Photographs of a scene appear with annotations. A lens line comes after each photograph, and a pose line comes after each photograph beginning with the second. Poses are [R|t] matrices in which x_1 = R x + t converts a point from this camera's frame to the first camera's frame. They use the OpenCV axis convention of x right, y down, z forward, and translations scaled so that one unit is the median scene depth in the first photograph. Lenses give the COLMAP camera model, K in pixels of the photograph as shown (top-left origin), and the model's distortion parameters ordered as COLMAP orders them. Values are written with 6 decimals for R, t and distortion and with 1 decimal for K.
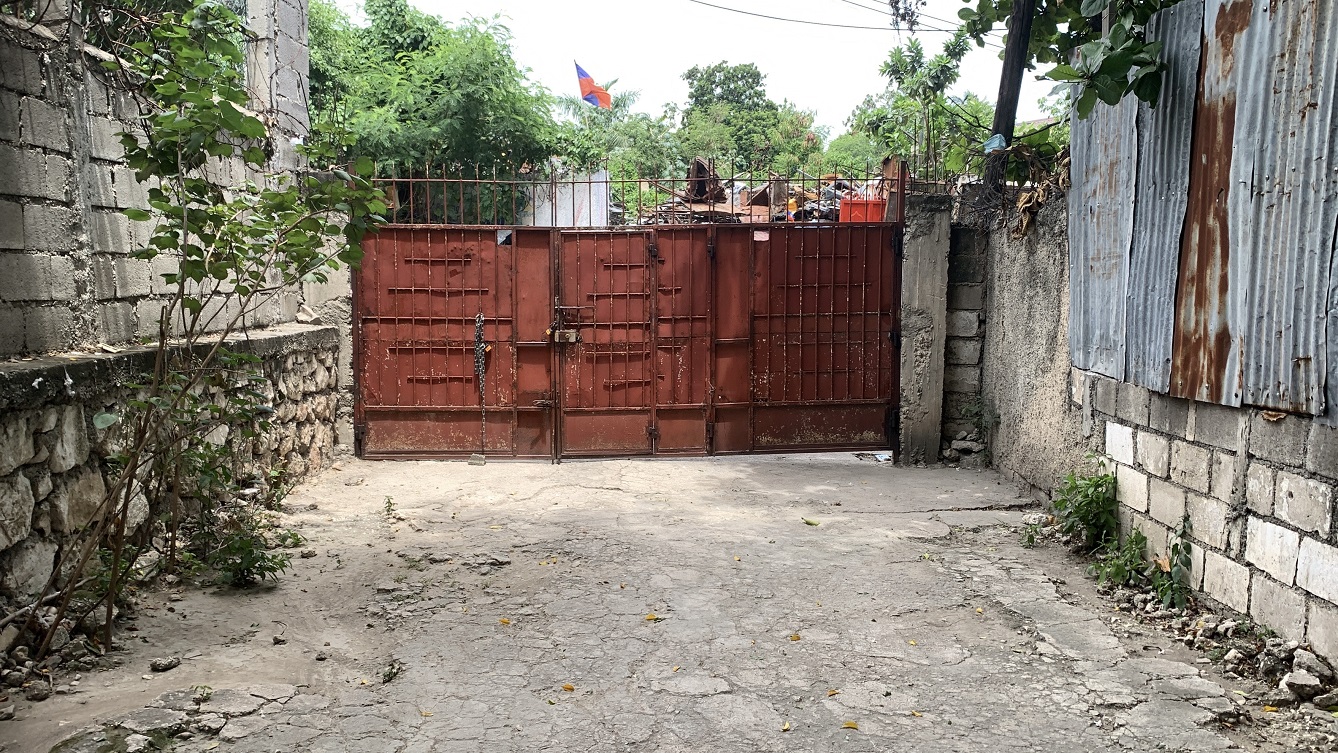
lens RADIAL K [[1256.3, 0, 665.0], [0, 1256.3, 375.8], [0, 0, 1]] dist [0.111934, -0.170054]
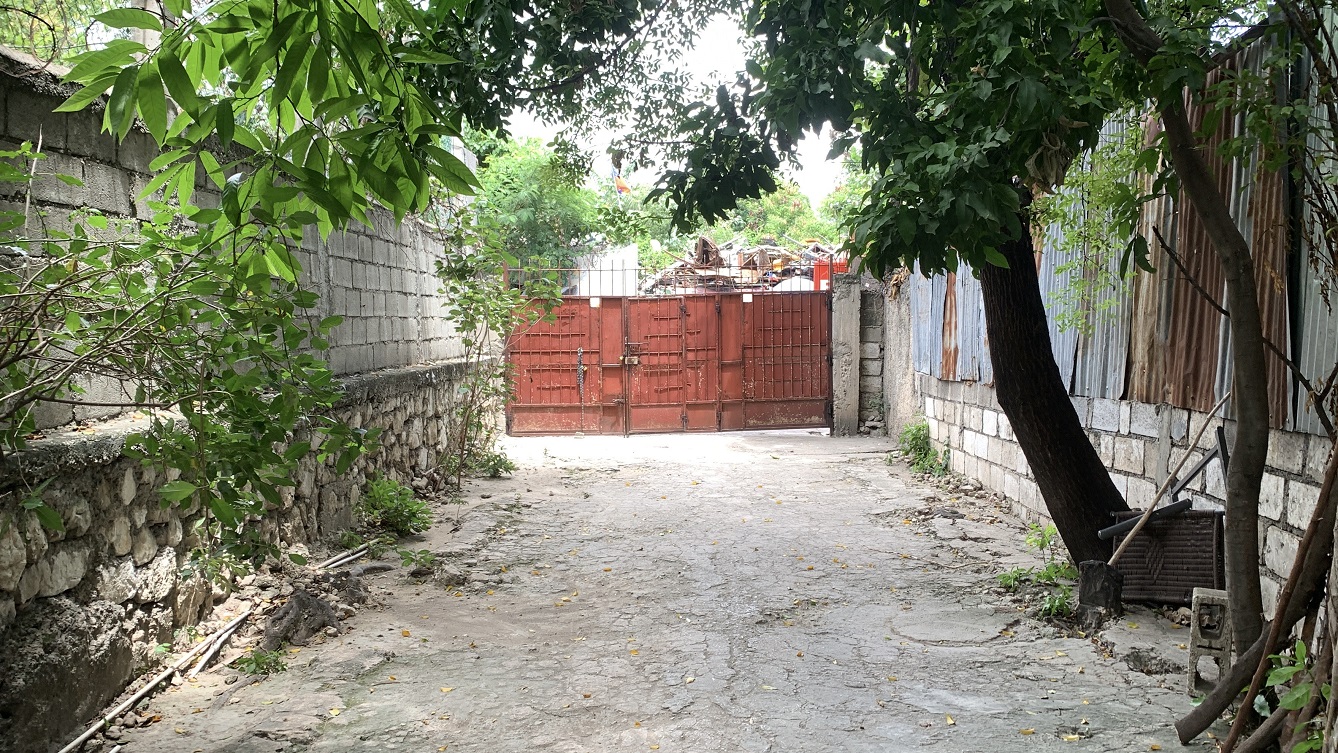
lens RADIAL K [[1256.3, 0, 671.0], [0, 1256.3, 376.6], [0, 0, 1]] dist [0.111934, -0.170054]
pose [[0.999913, -0.012759, 0.003471, -0.032444], [0.012872, 0.999307, -0.034923, 0.048366], [-0.003023, 0.034965, 0.999384, -0.663810]]
